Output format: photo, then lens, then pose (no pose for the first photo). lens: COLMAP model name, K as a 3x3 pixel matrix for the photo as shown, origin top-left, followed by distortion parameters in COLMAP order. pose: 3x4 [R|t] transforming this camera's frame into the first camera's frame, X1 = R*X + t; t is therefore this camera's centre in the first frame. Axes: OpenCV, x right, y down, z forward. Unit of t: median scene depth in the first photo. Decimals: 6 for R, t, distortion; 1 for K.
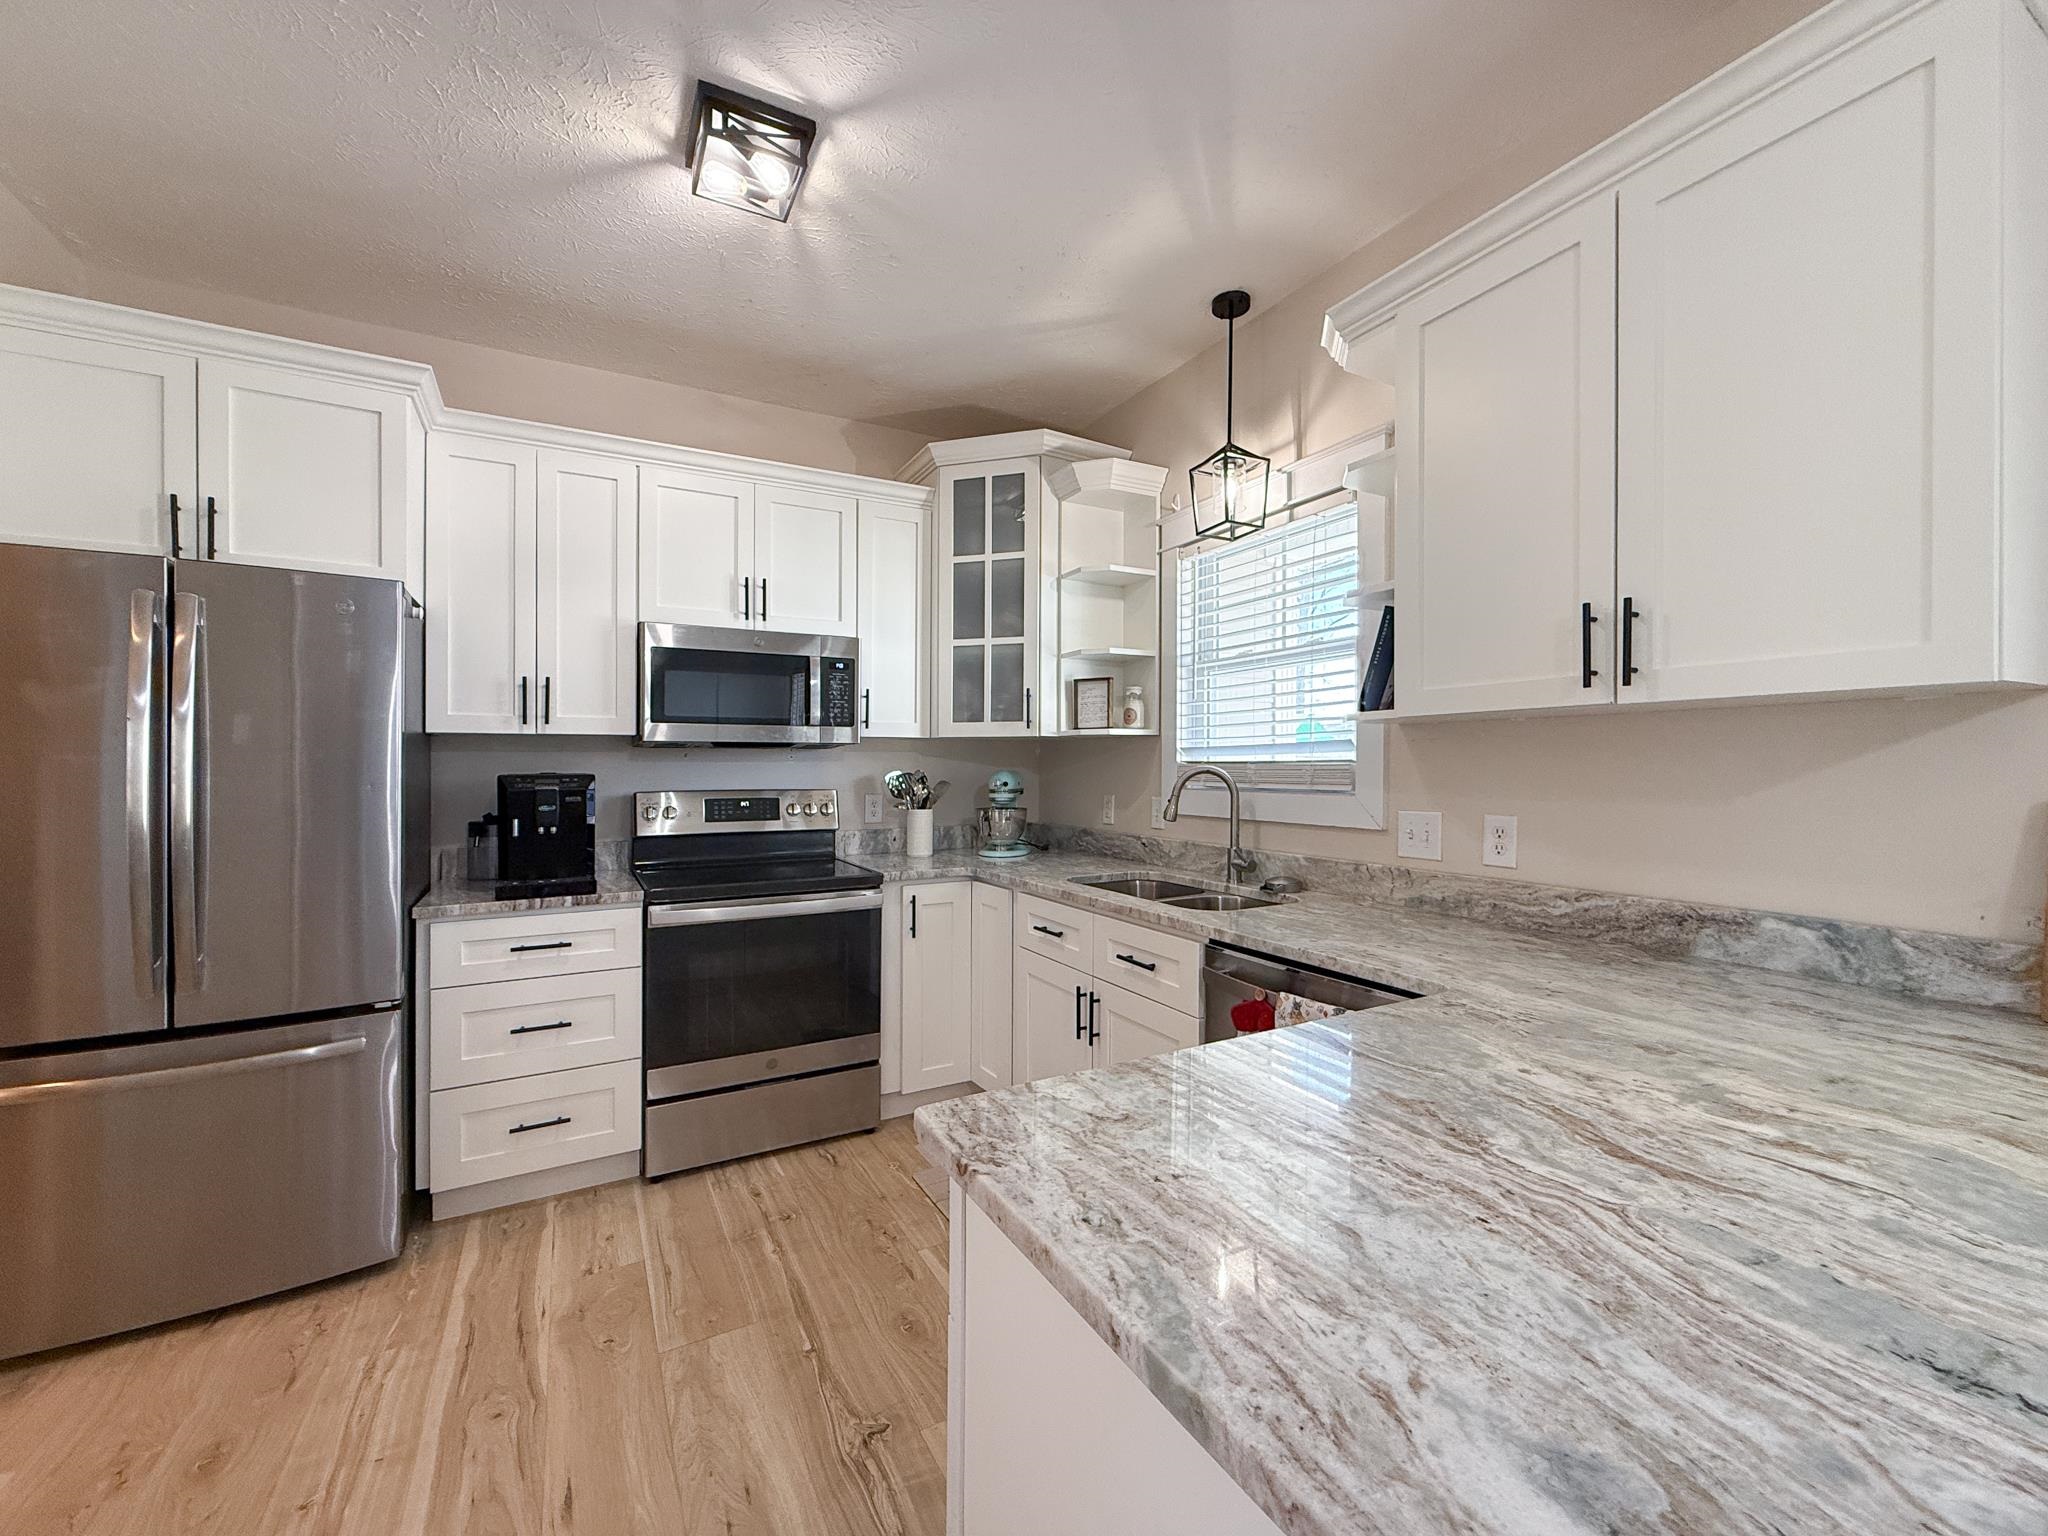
lens RADIAL K [[833.9, 0, 1025.8], [0, 833.9, 760.7], [0, 0, 1]] dist [0.002467, 0.000659]
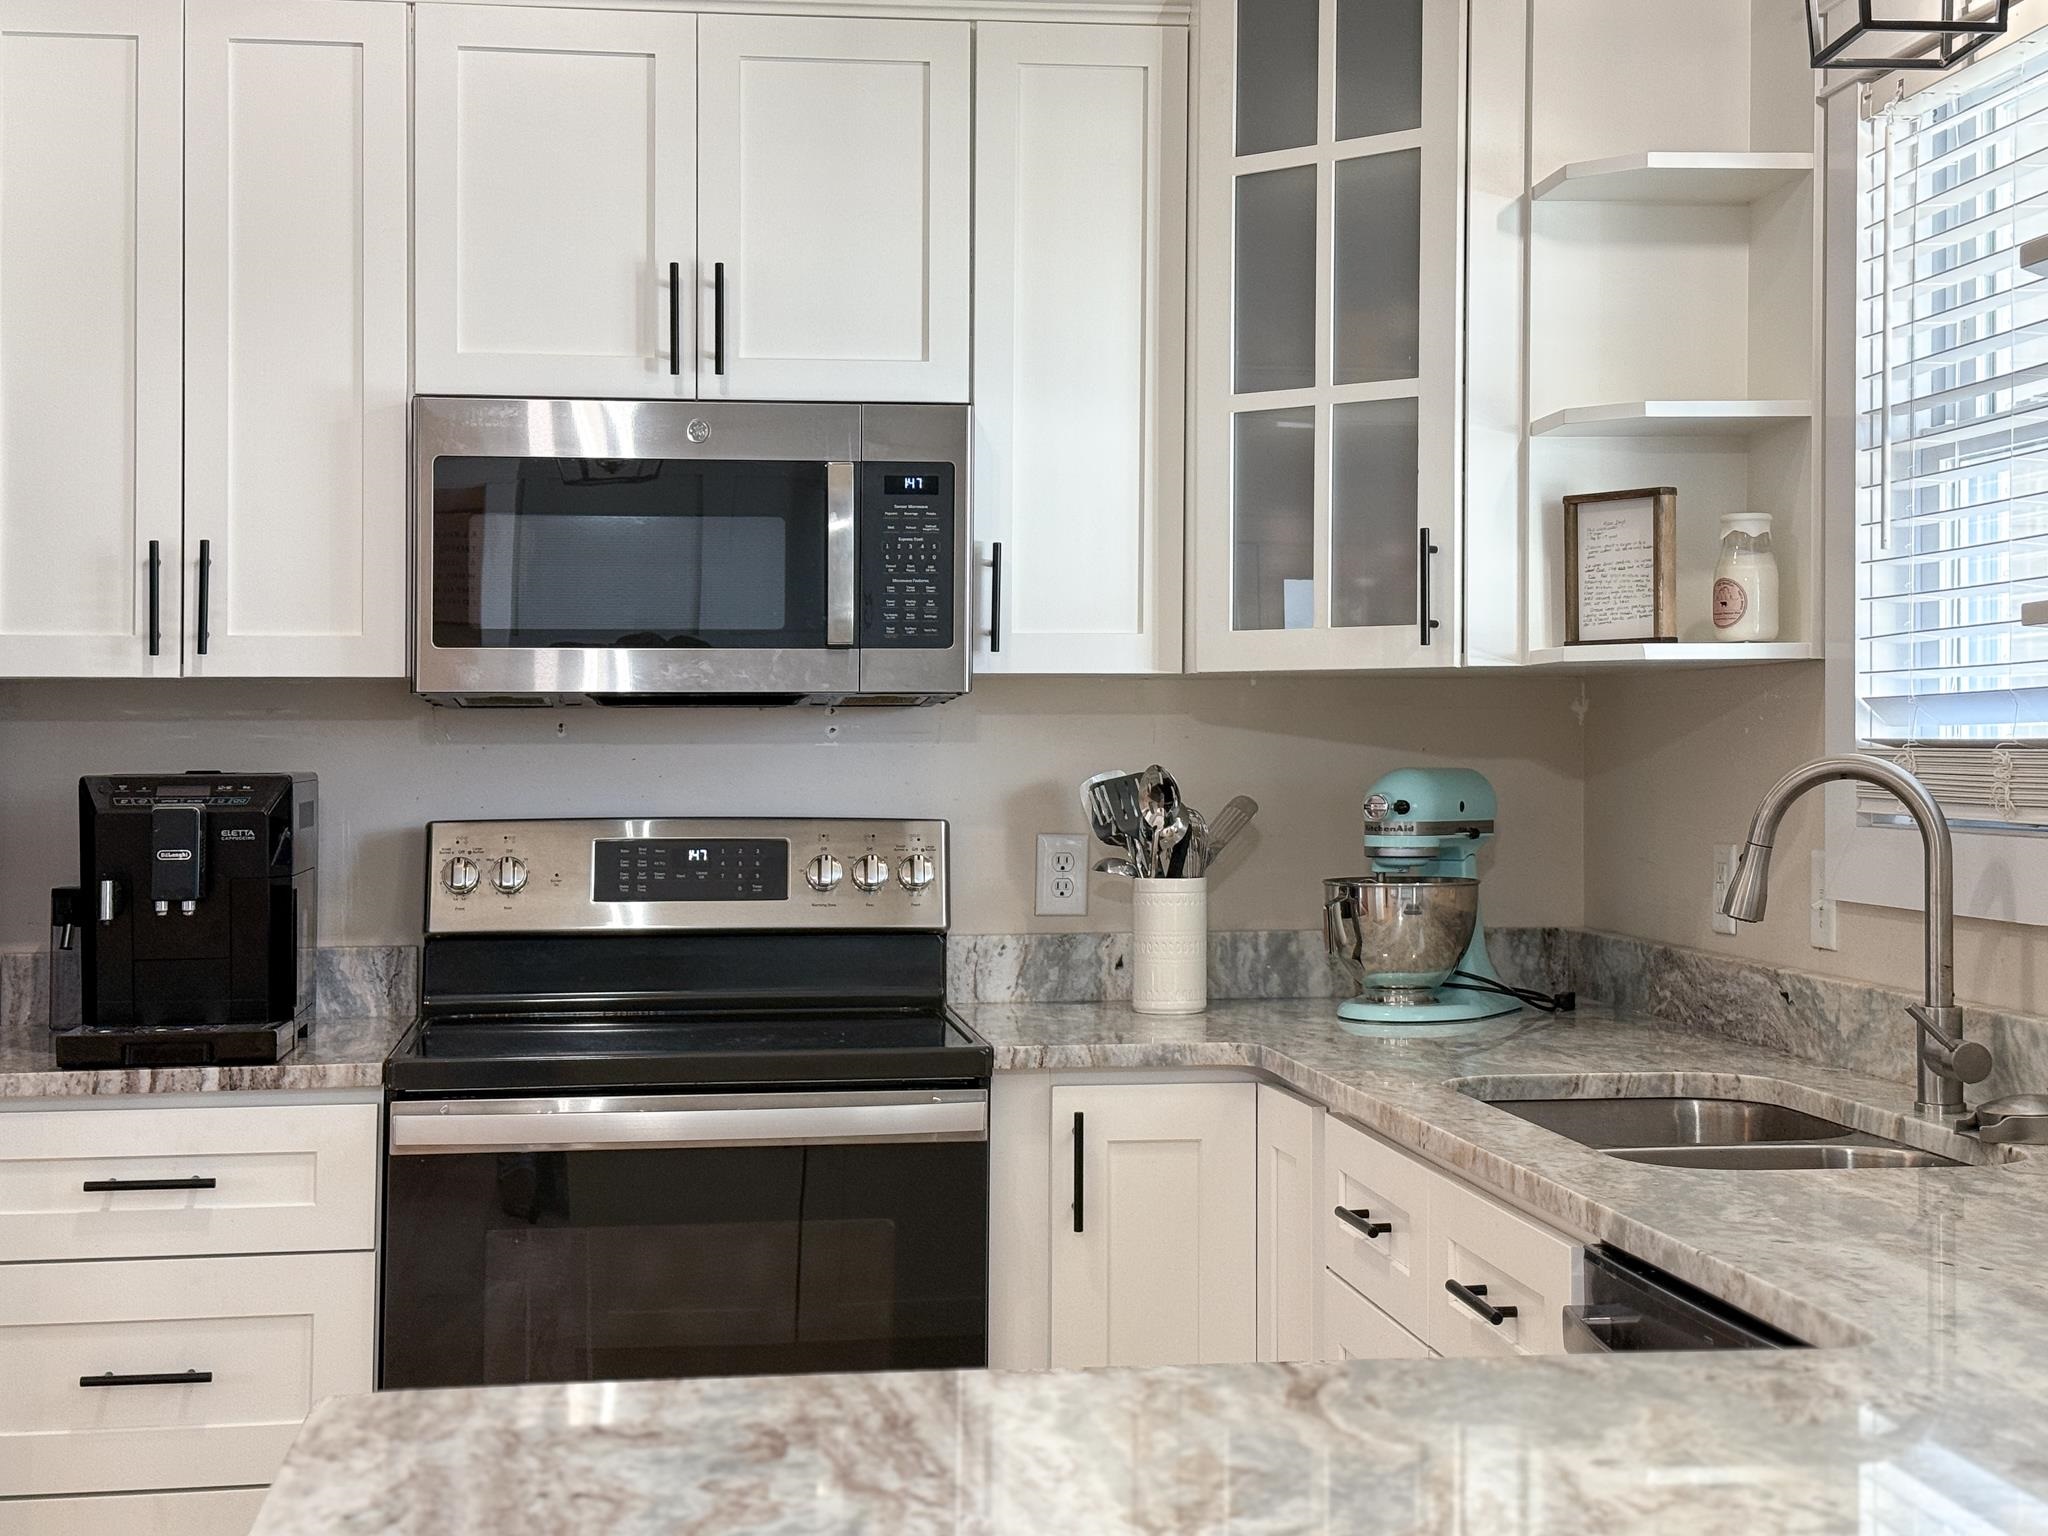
lens RADIAL K [[2895.3, 0, 1041.0], [0, 2895.3, 676.6], [0, 0, 1]] dist [0.122289, 0.000000]
pose [[0.929514, -0.010504, -0.368636, 0.310622], [0.002579, 0.999755, -0.021984, 0.000515], [0.368777, 0.019483, 0.929314, -0.175590]]
